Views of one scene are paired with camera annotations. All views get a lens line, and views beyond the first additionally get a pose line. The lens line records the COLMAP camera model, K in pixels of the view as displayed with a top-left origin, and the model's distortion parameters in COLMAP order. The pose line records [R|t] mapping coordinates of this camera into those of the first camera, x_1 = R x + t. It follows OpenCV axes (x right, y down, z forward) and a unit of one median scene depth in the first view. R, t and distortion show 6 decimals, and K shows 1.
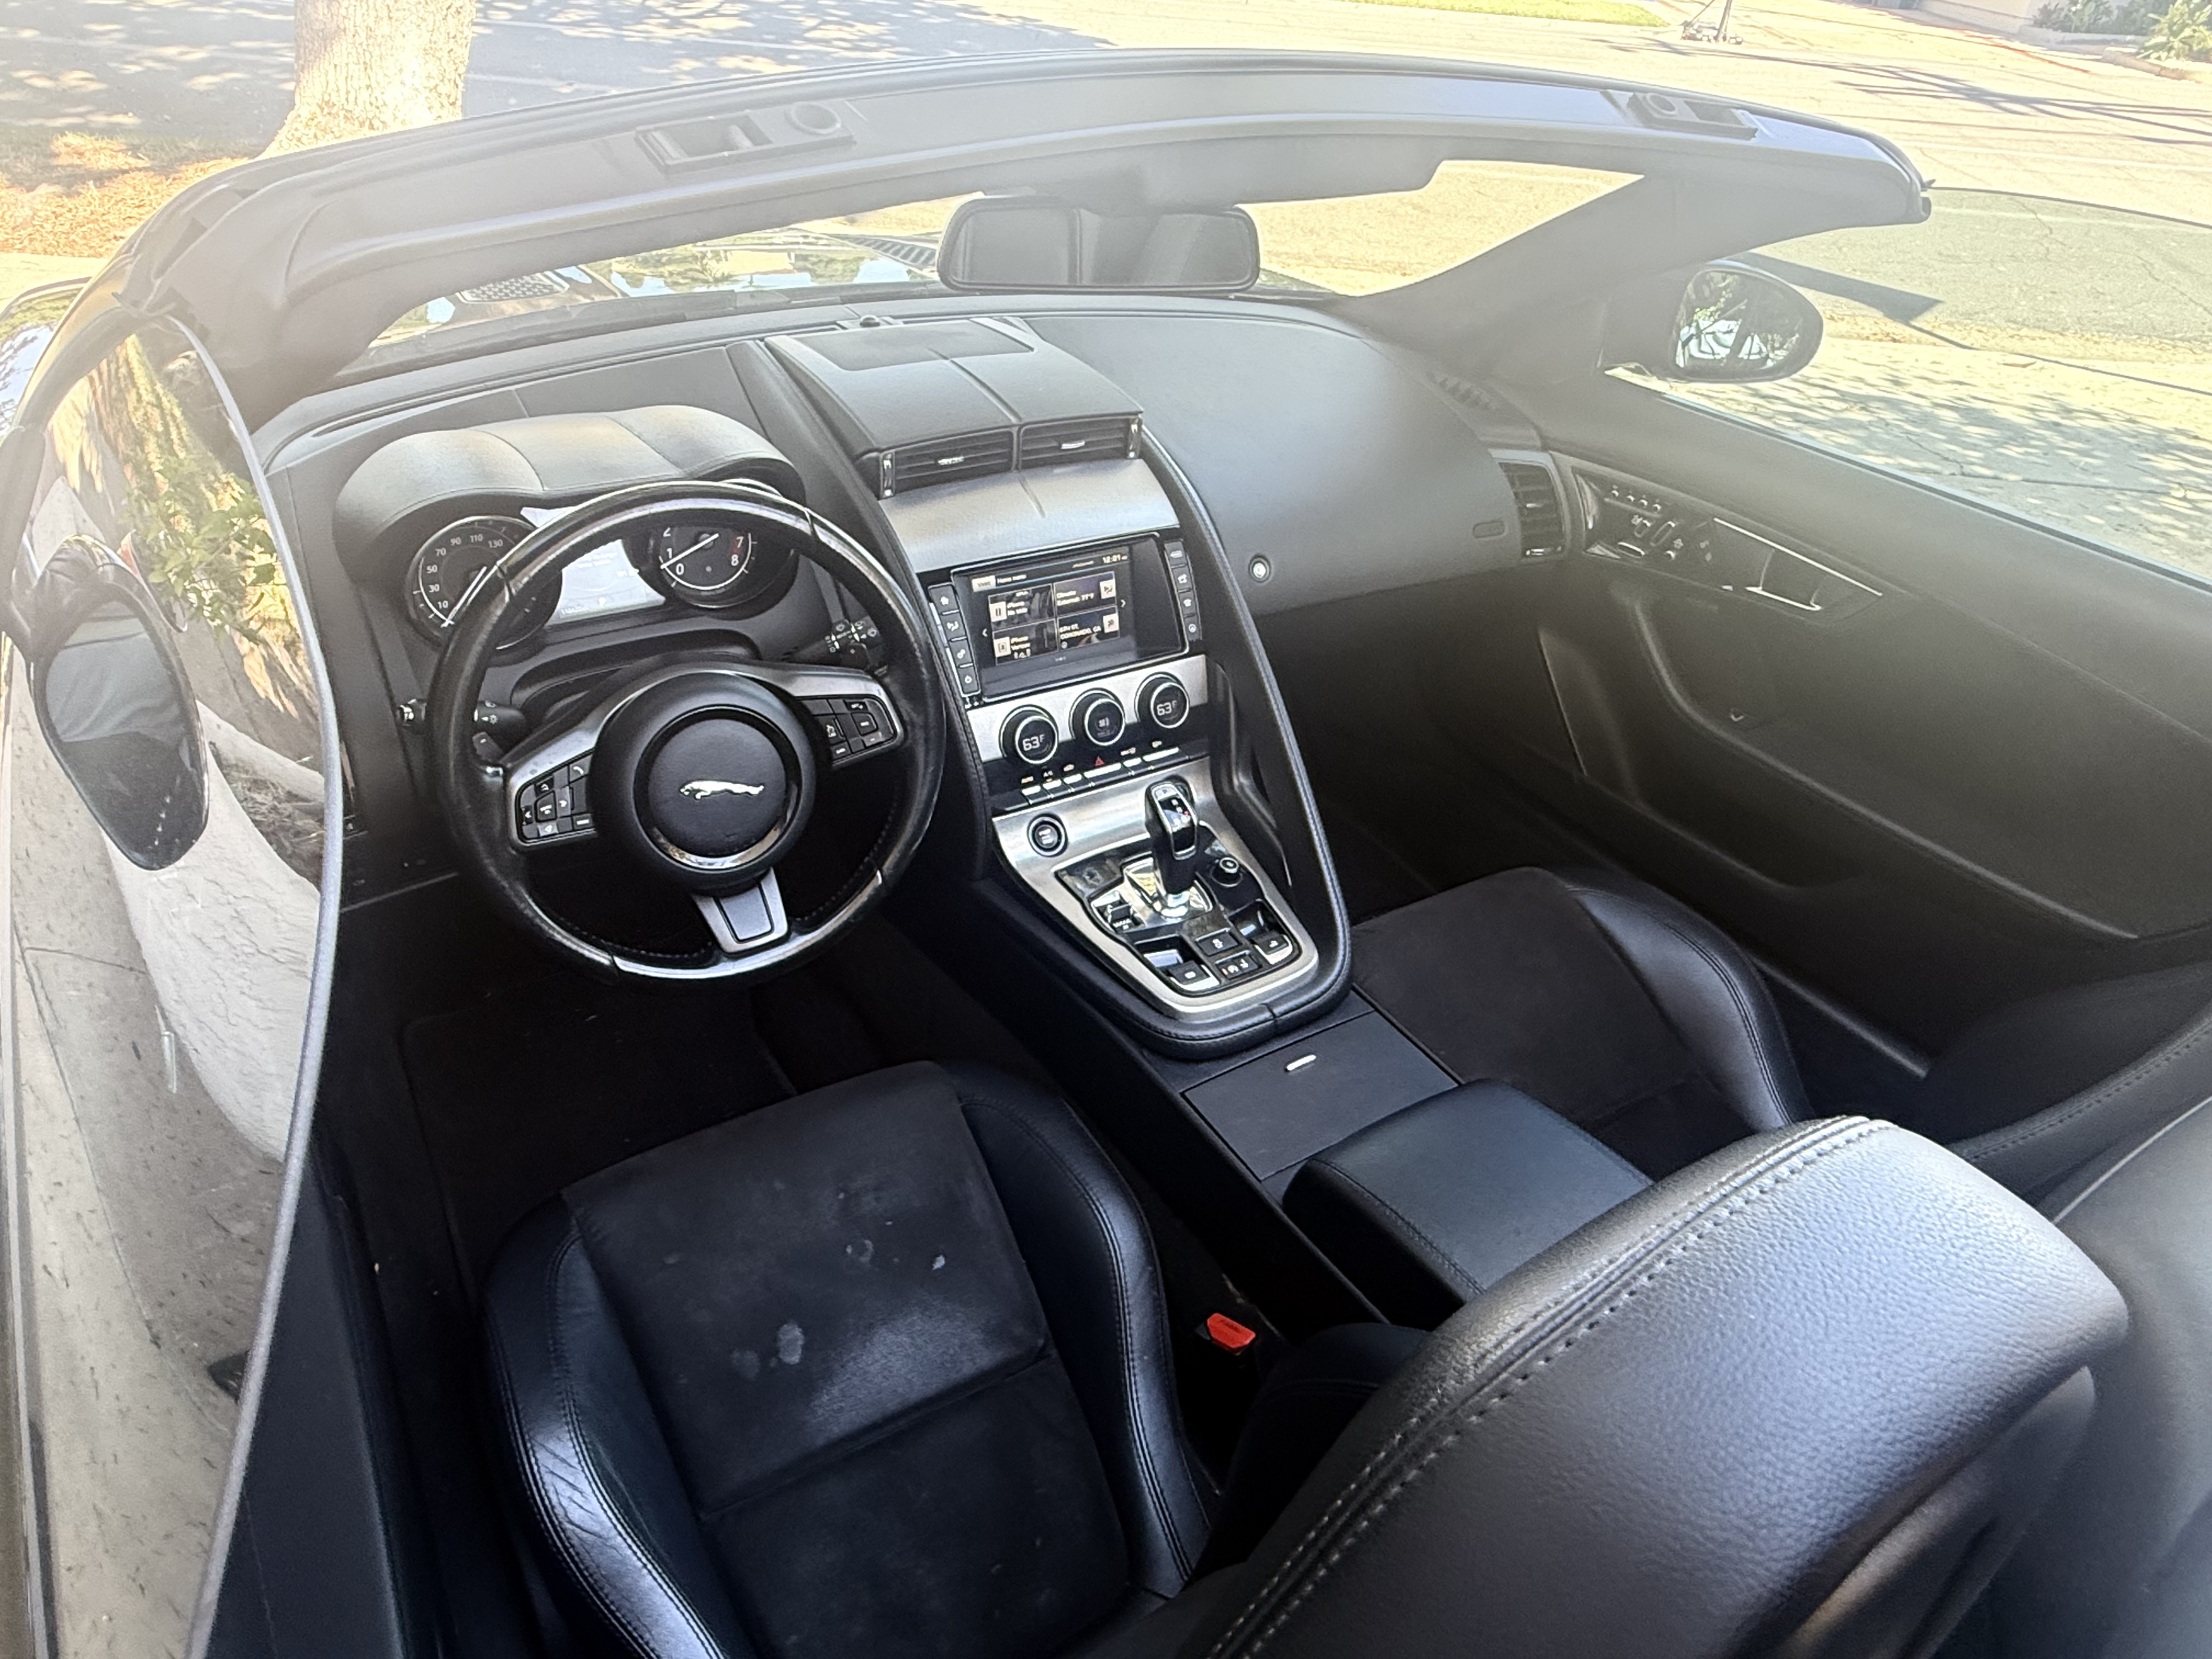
lens RADIAL K [[1391.5, 0, 1106.0], [0, 1391.5, 829.5], [0, 0, 1]] dist [-0.002365, -0.000683]
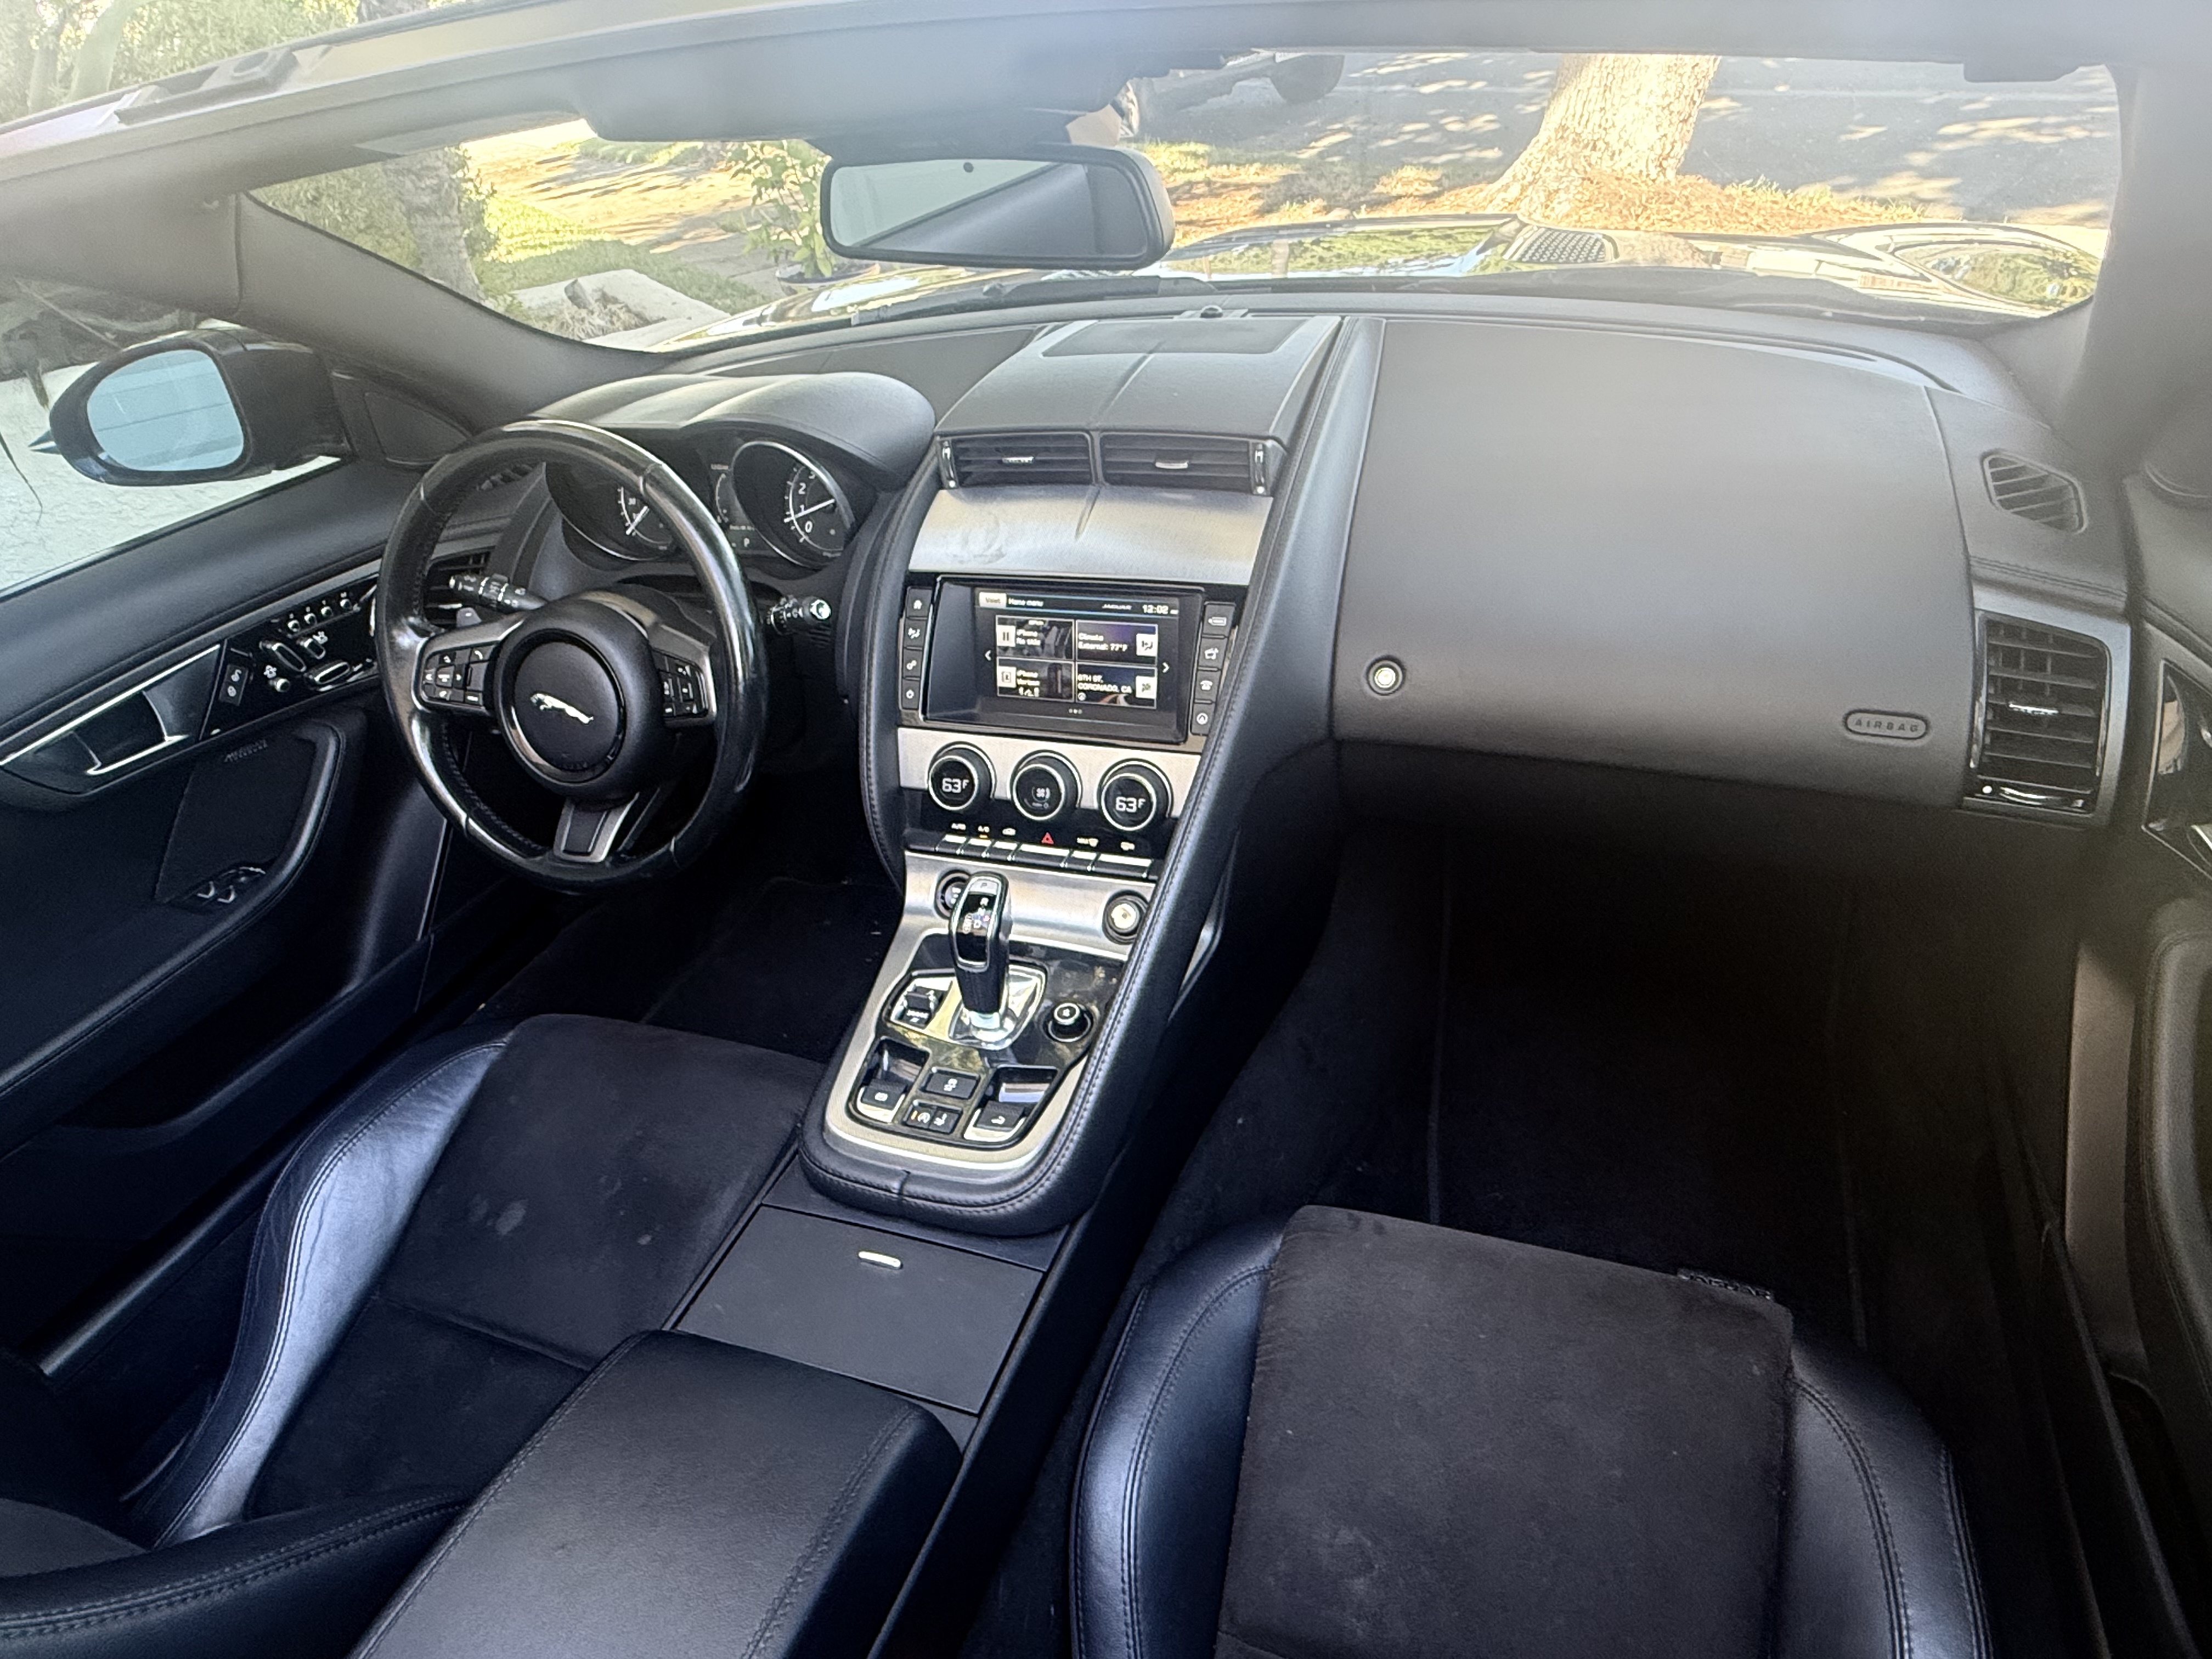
lens RADIAL K [[1391.5, 0, 1106.0], [0, 1391.5, 829.5], [0, 0, 1]] dist [-0.002365, -0.000683]
pose [[0.588344, 0.316264, -0.744196, 0.628572], [-0.331797, 0.933714, 0.134493, -0.176547], [0.737402, 0.167794, 0.654281, 0.484264]]
